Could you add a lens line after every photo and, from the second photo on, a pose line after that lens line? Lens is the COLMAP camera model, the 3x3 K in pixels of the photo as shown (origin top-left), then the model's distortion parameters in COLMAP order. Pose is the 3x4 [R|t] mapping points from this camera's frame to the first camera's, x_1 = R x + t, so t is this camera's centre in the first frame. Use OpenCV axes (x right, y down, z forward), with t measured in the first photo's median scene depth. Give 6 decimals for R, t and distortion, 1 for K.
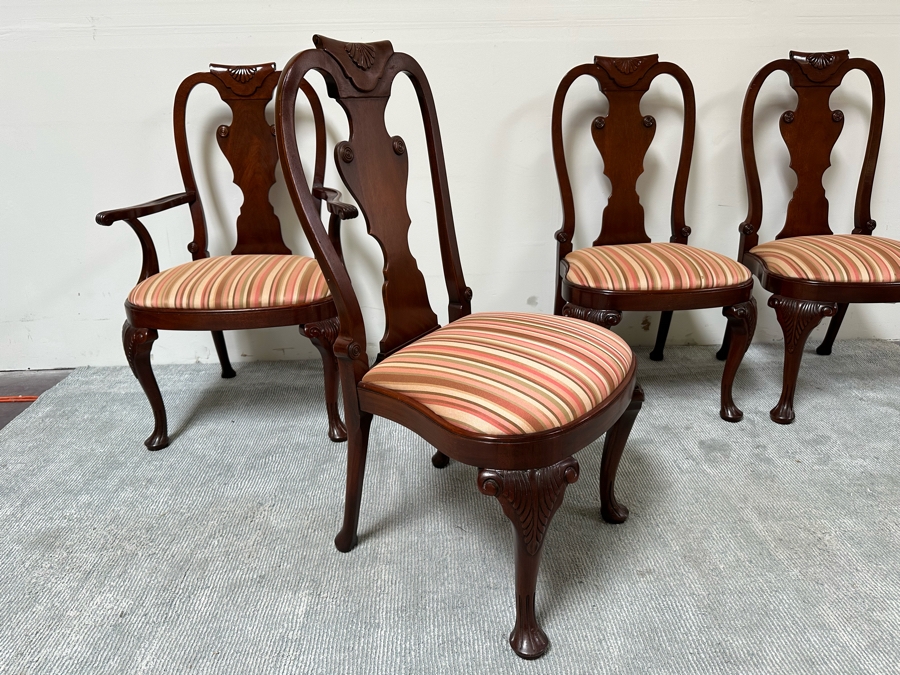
lens RADIAL K [[621.4, 0, 450.0], [0, 621.4, 337.5], [0, 0, 1]] dist [0.032196, -0.043561]
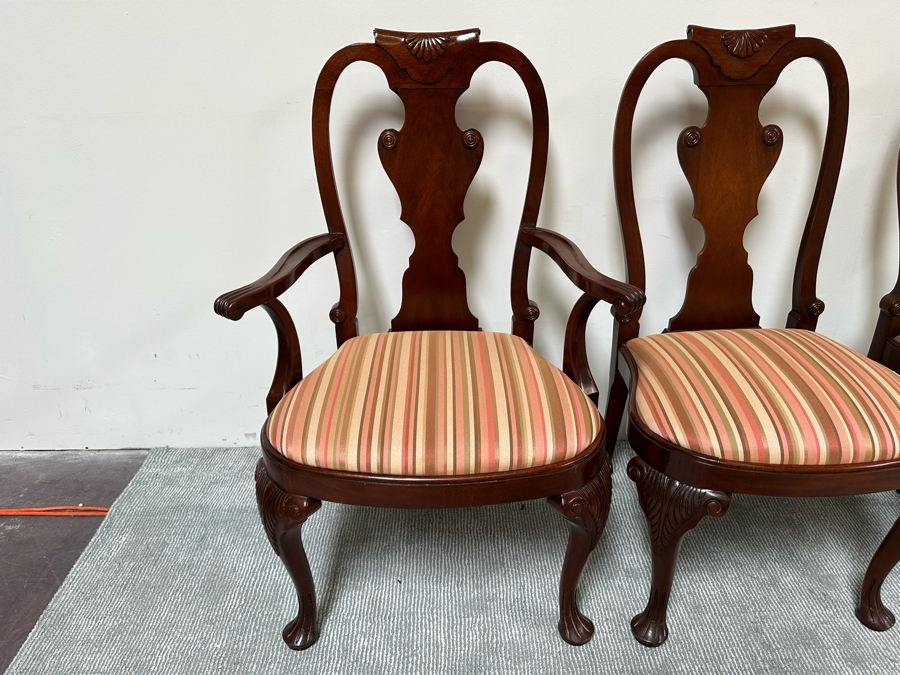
lens RADIAL K [[622.5, 0, 453.2], [0, 622.5, 343.5], [0, 0, 1]] dist [0.038141, -0.040756]
pose [[0.999406, 0.027751, -0.020442, -0.294595], [-0.025639, 0.994935, 0.097198, -0.197399], [0.023036, -0.096616, 0.995055, 0.366250]]
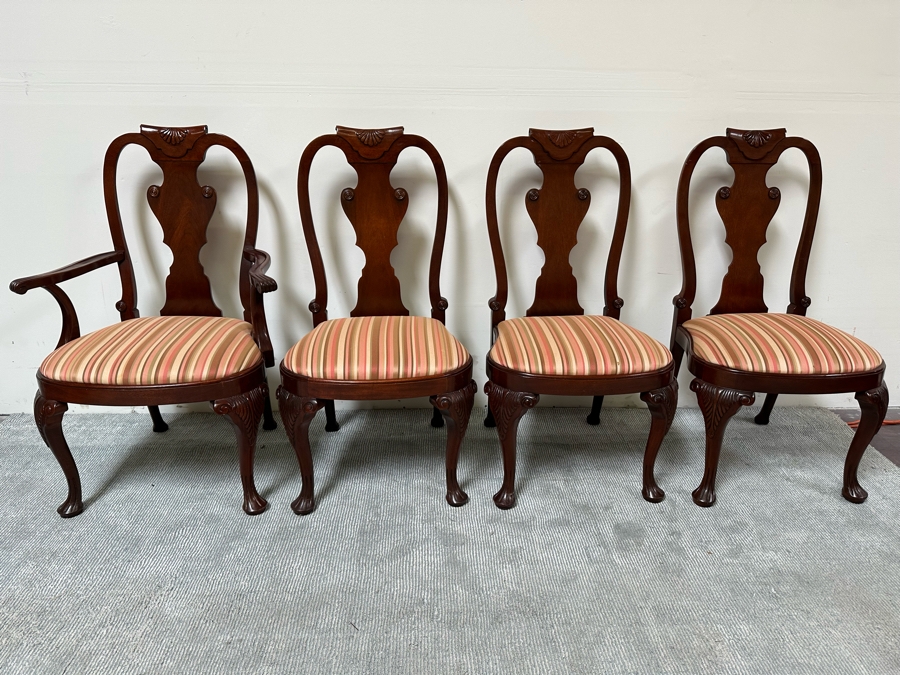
lens RADIAL K [[619.2, 0, 448.6], [0, 619.2, 339.7], [0, 0, 1]] dist [0.050207, -0.070802]
pose [[0.999529, 0.030284, 0.005038, 0.113839], [-0.030263, 0.999533, -0.004191, -0.110957], [-0.005162, 0.004037, 0.999979, 0.006291]]
